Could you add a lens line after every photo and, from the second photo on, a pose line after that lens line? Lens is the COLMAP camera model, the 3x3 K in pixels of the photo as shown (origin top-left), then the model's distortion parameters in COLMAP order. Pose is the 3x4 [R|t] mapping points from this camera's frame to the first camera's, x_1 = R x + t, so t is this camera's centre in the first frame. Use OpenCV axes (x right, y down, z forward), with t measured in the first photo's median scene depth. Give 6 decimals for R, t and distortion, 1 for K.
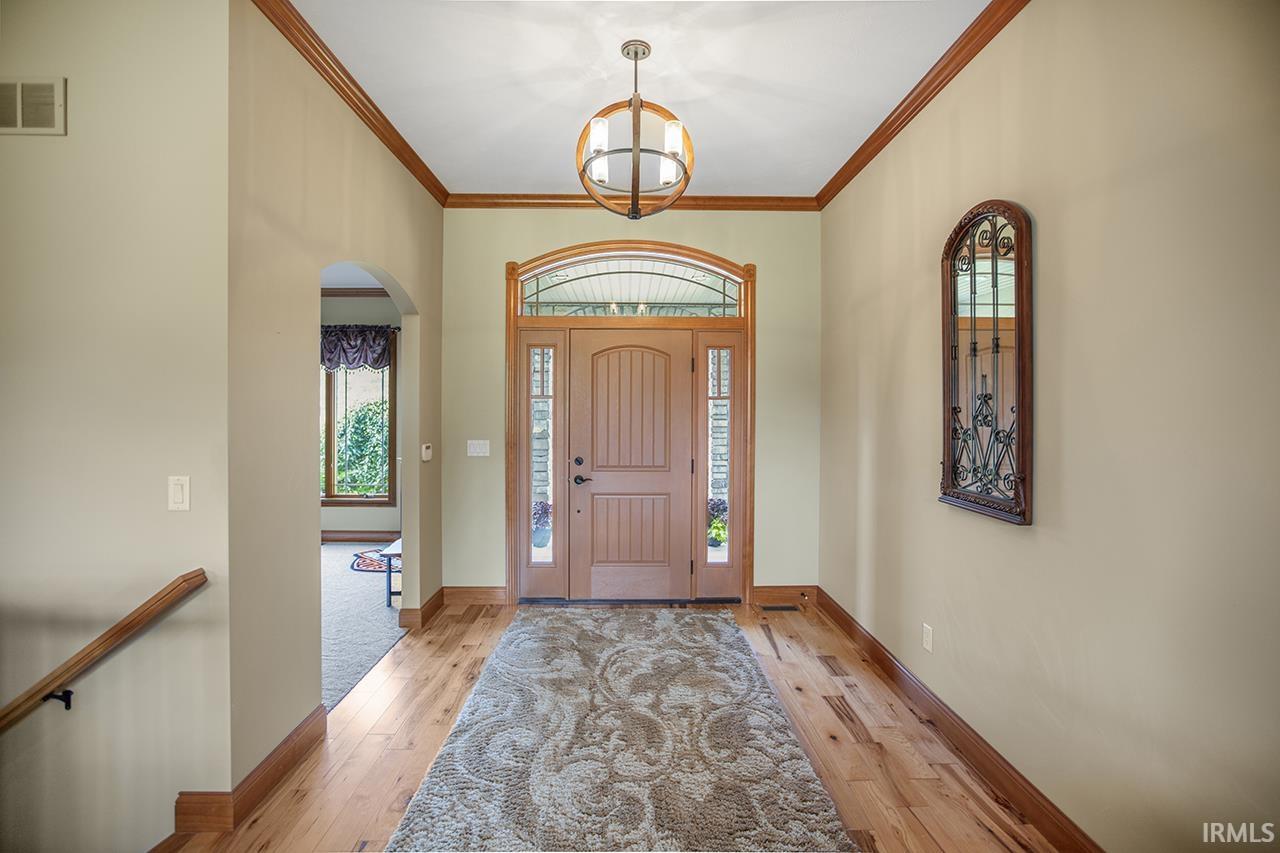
lens RADIAL K [[587.5, 0, 638.8], [0, 587.5, 419.7], [0, 0, 1]] dist [-0.066385, 0.036582]
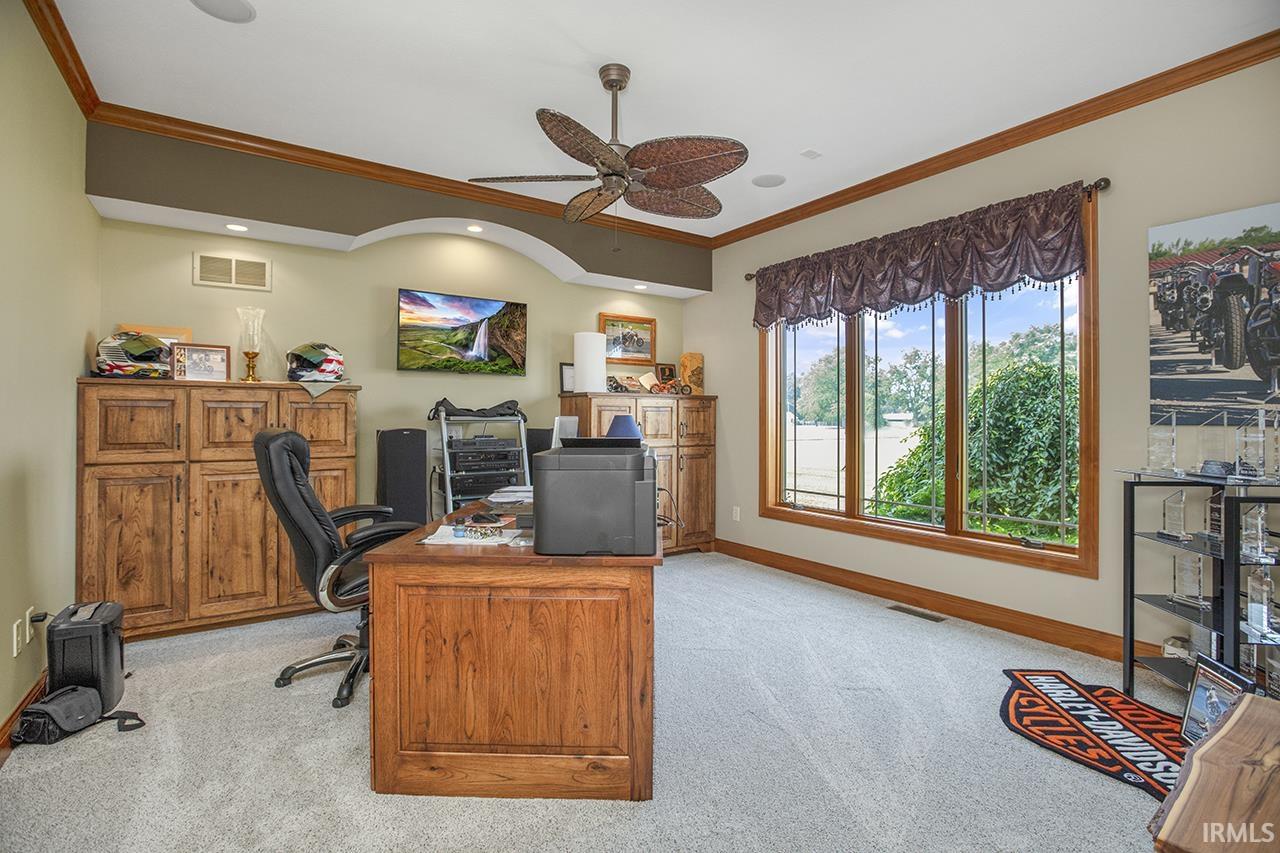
lens RADIAL K [[587.5, 0, 638.8], [0, 587.5, 419.7], [0, 0, 1]] dist [-0.066385, 0.036582]
pose [[0.551462, -0.013375, -0.834093, -0.214883], [-0.006976, 0.999763, -0.020643, 0.034318], [0.834171, 0.017202, 0.551238, 0.397661]]
